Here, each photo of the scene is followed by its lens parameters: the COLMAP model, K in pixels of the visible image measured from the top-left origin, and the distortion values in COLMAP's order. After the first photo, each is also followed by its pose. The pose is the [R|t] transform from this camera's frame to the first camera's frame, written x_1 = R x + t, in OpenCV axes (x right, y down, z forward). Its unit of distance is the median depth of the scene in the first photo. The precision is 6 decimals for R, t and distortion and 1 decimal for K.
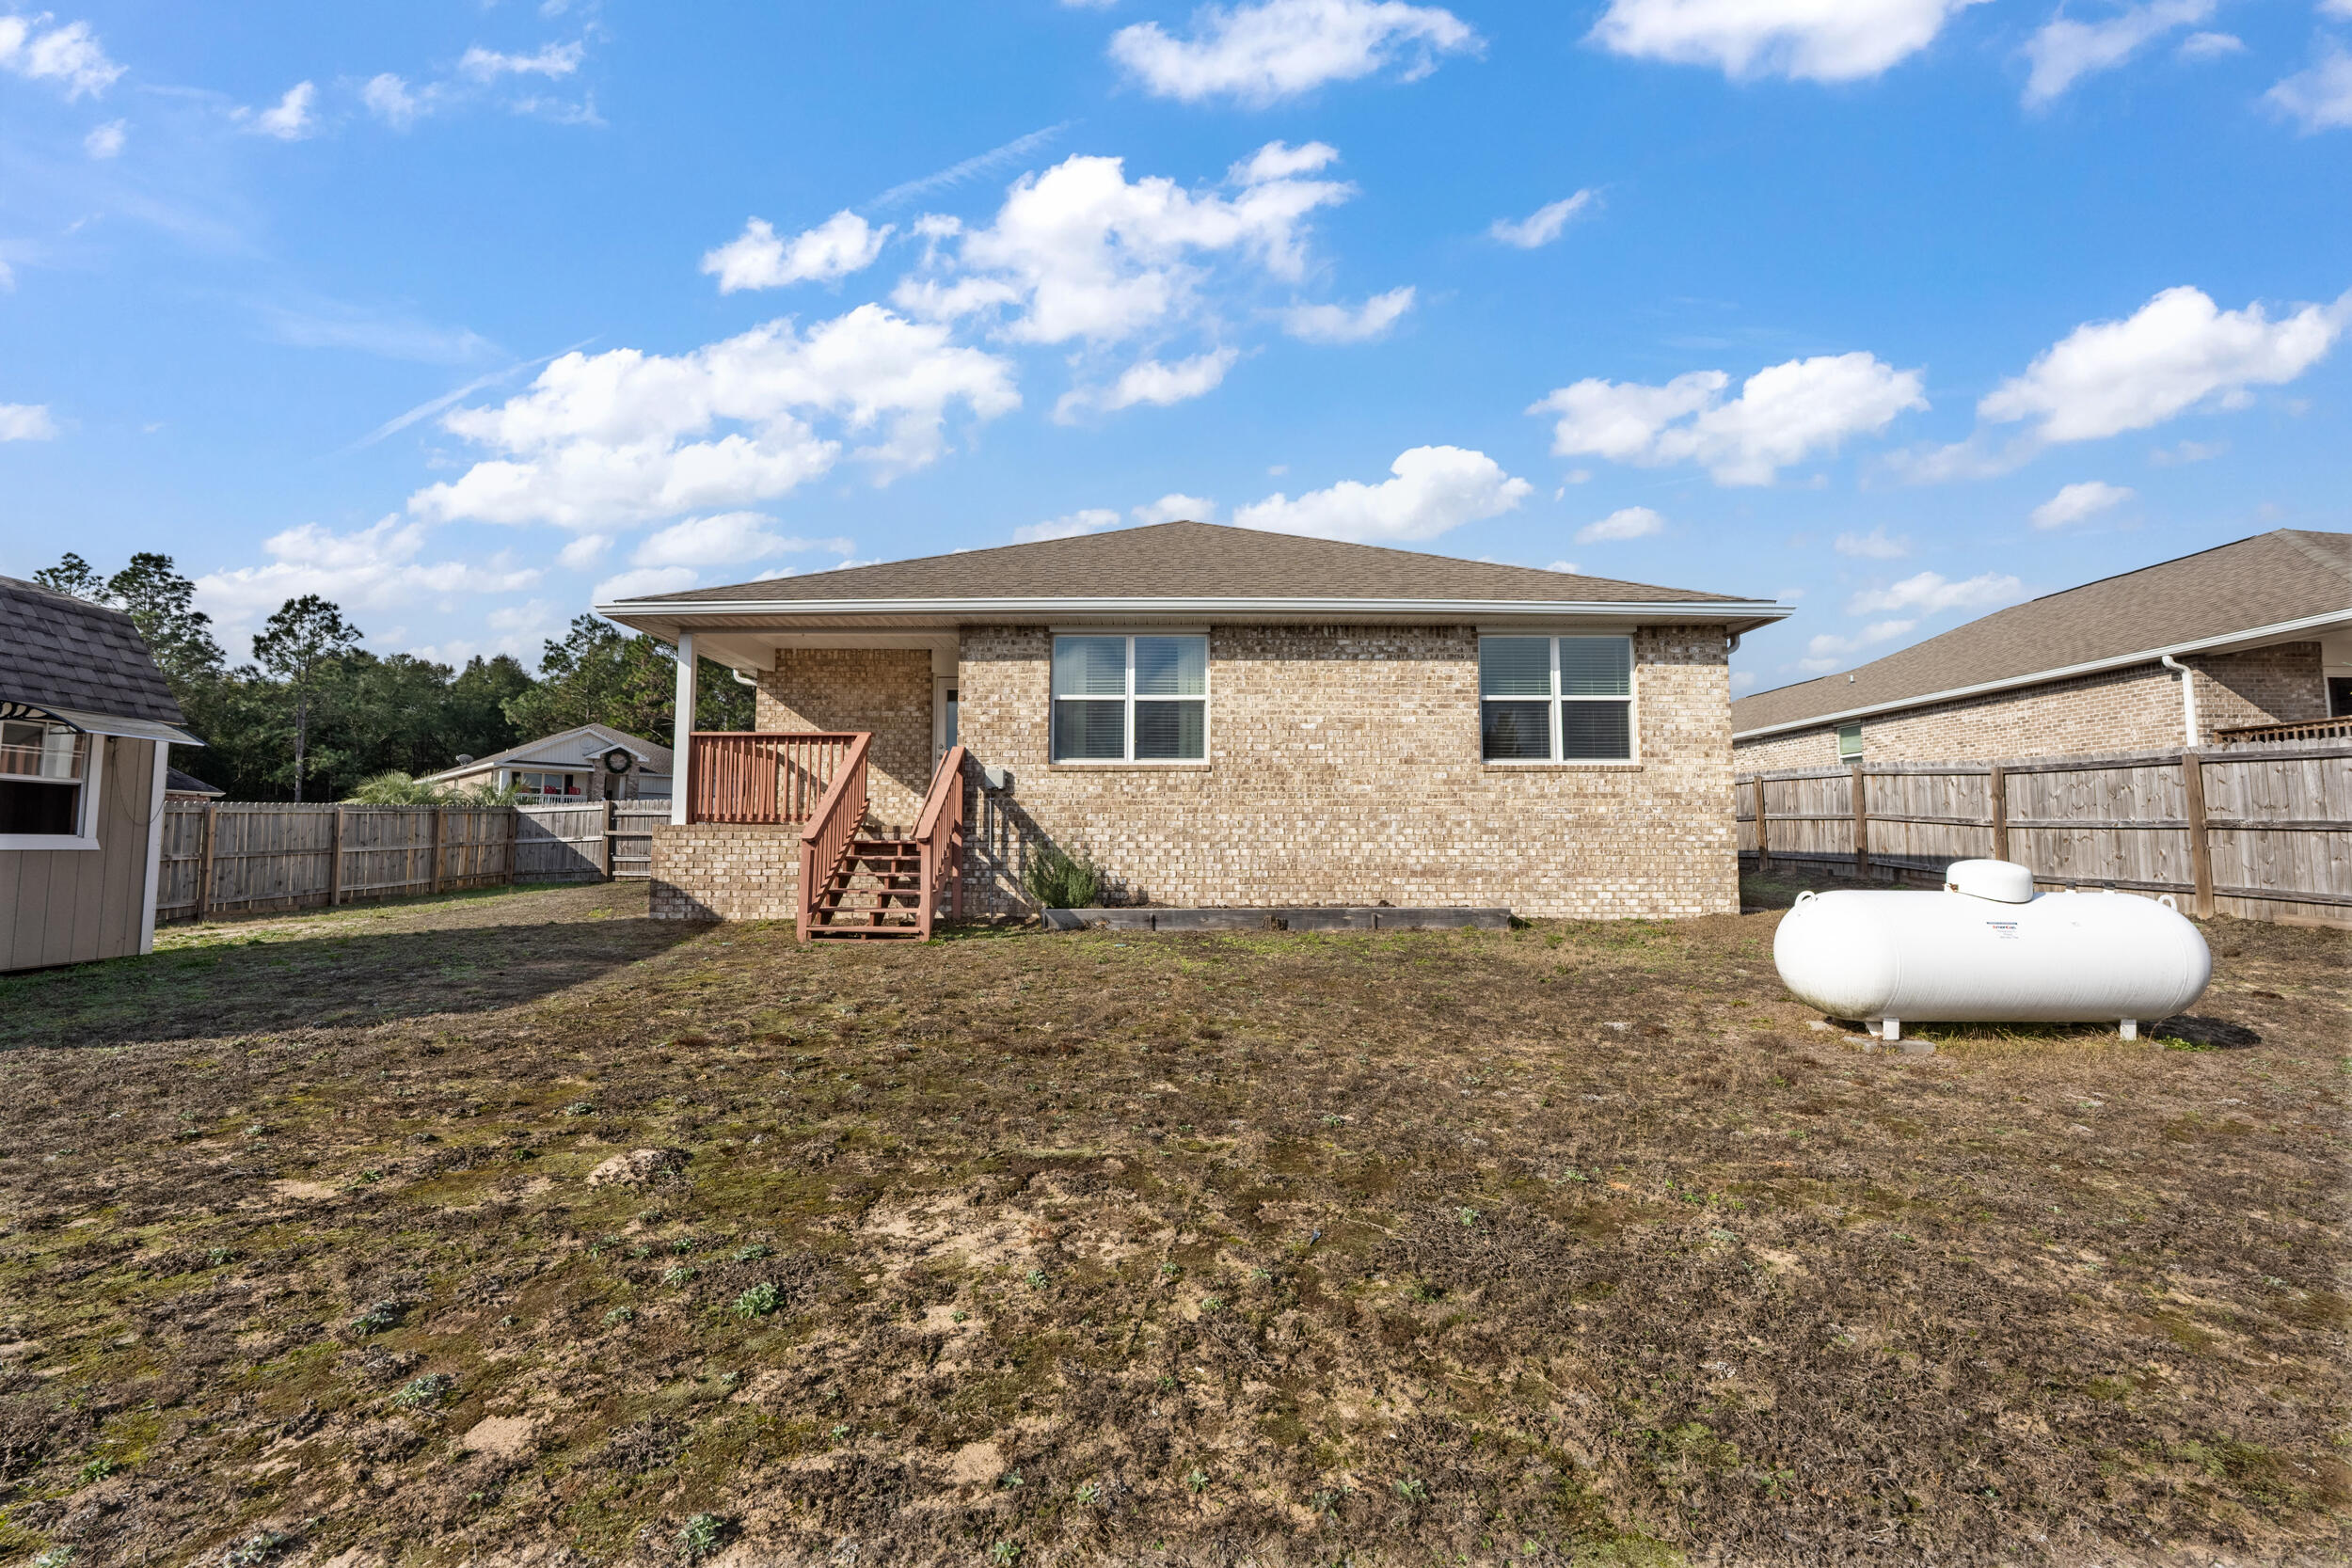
lens RADIAL K [[918.8, 0, 1176.0], [0, 918.8, 784.0], [0, 0, 1]] dist [-0.000702, -0.000003]
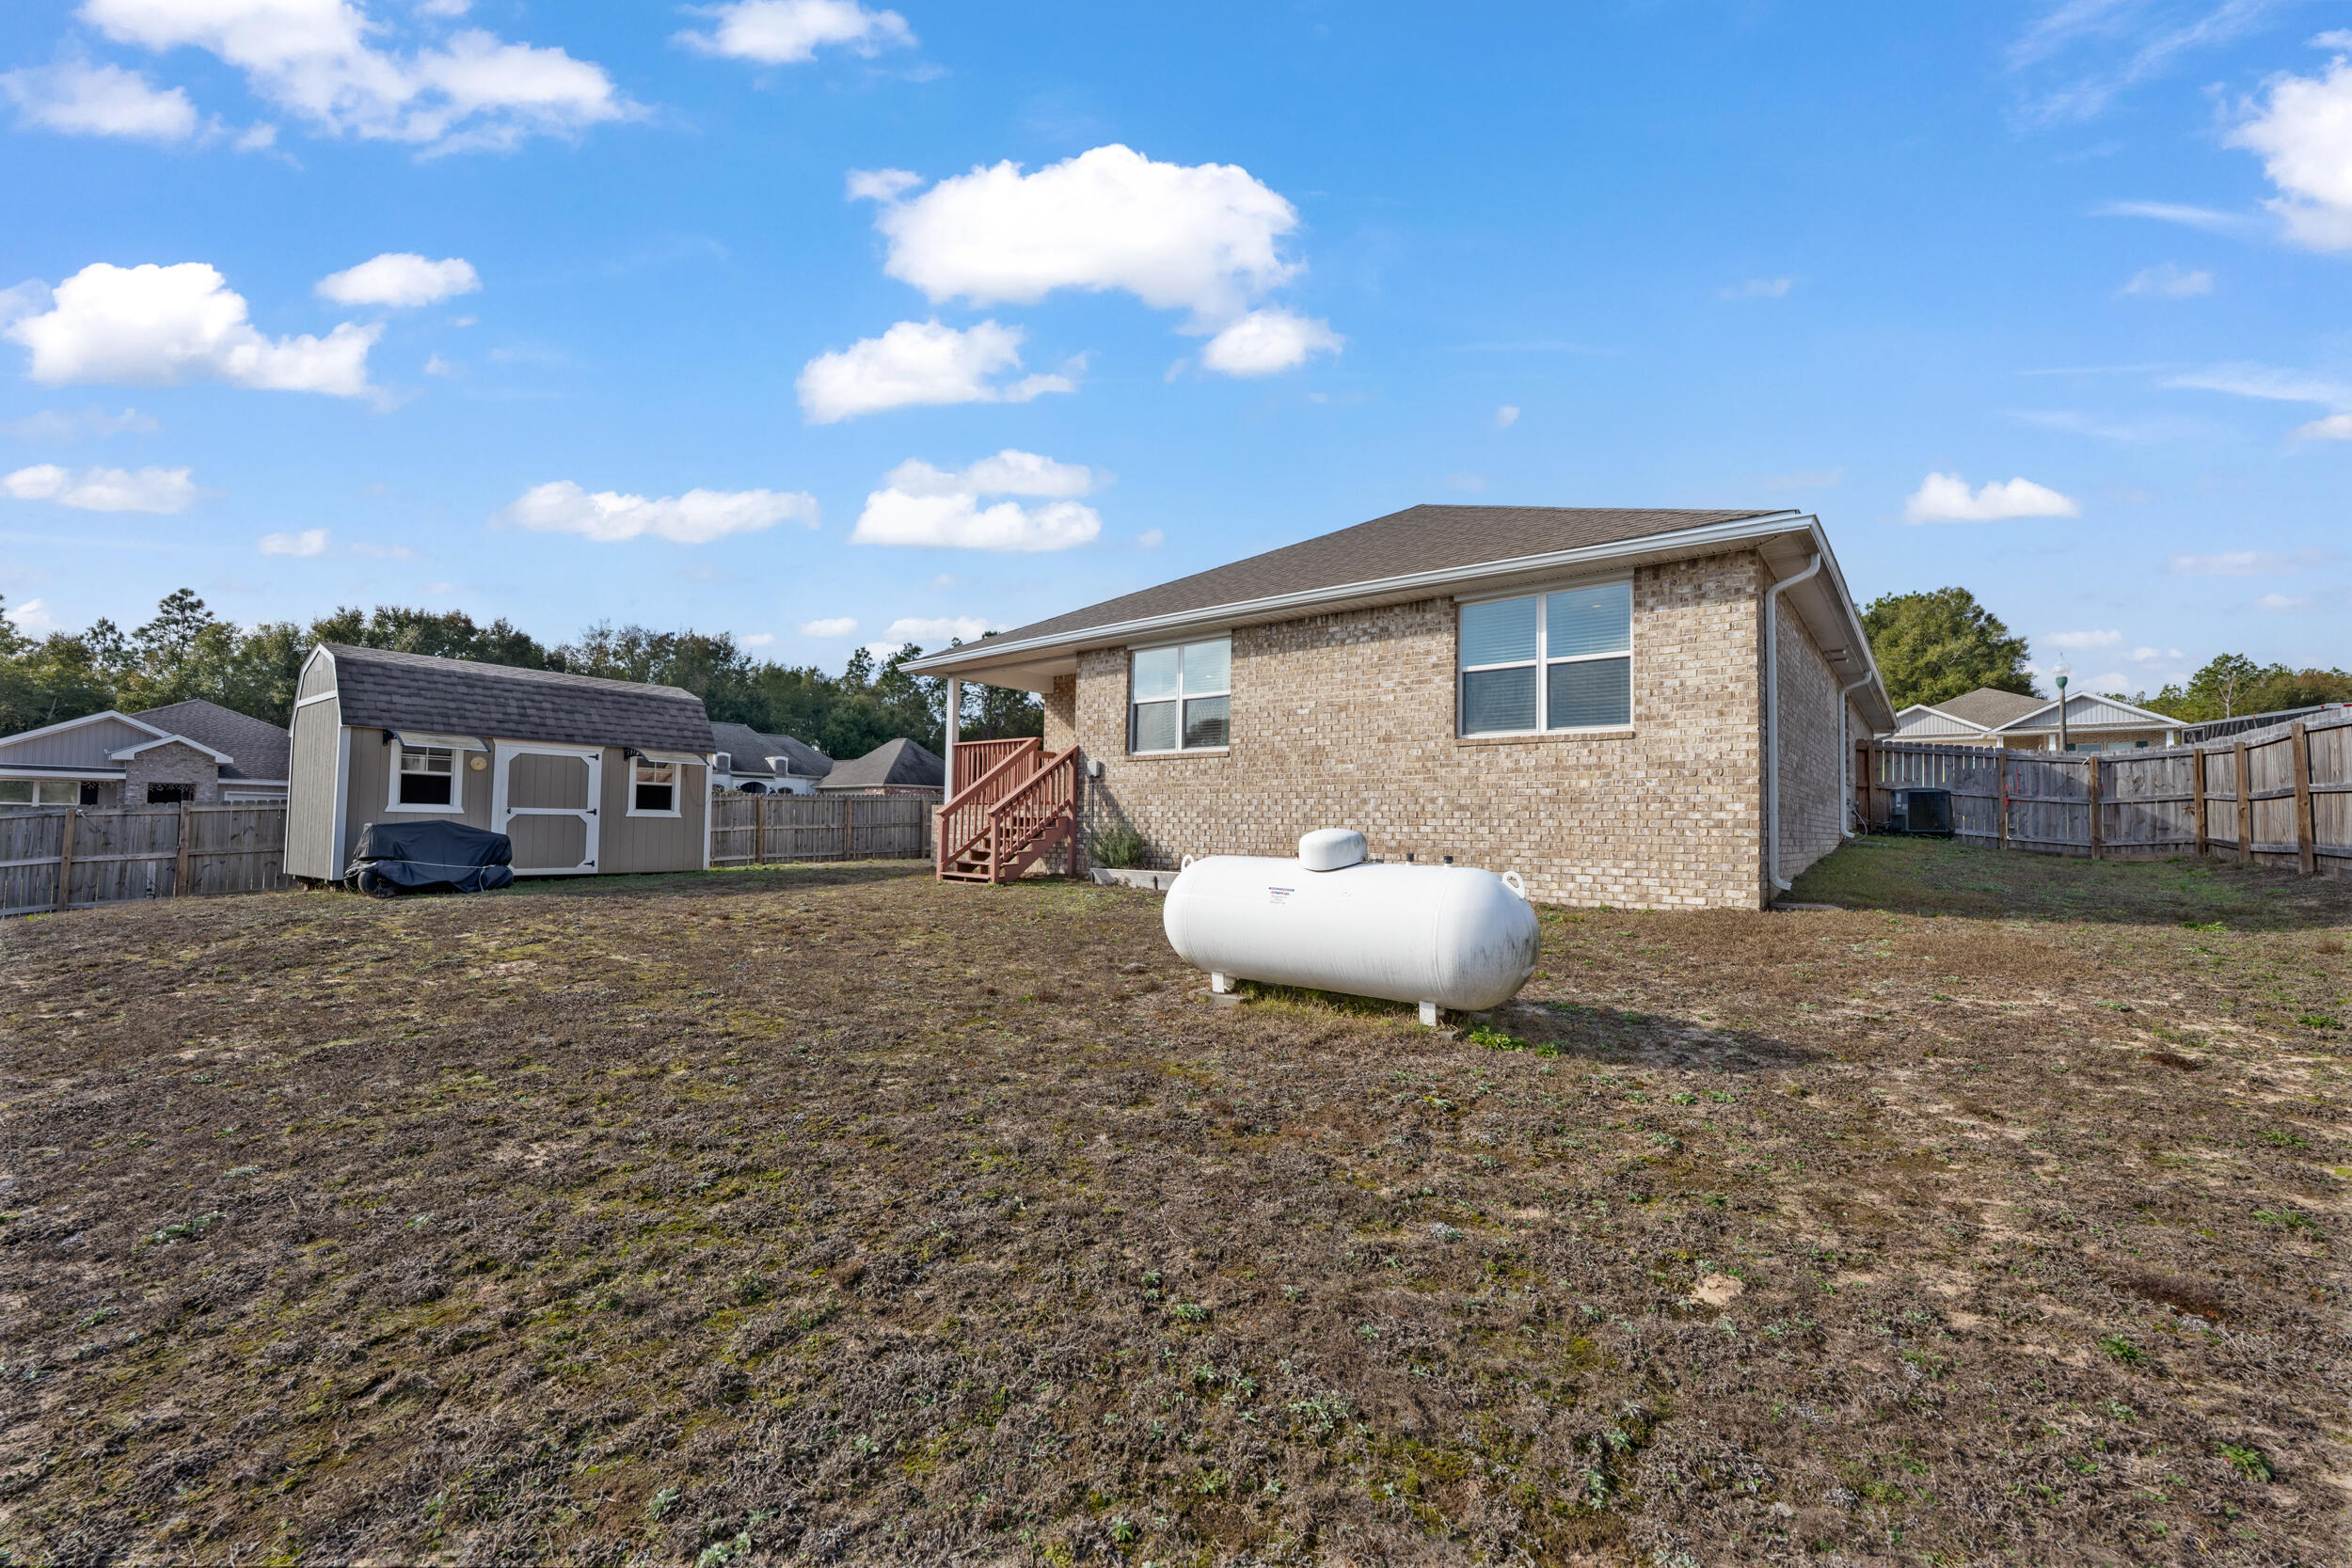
lens RADIAL K [[958.7, 0, 1176.0], [0, 958.7, 784.0], [0, 0, 1]] dist [0.000226, 0.000048]
pose [[0.767781, -0.018607, -0.640442, 0.754642], [0.036718, 0.999213, 0.014988, 0.000172], [0.639659, -0.035023, 0.767860, 0.033164]]
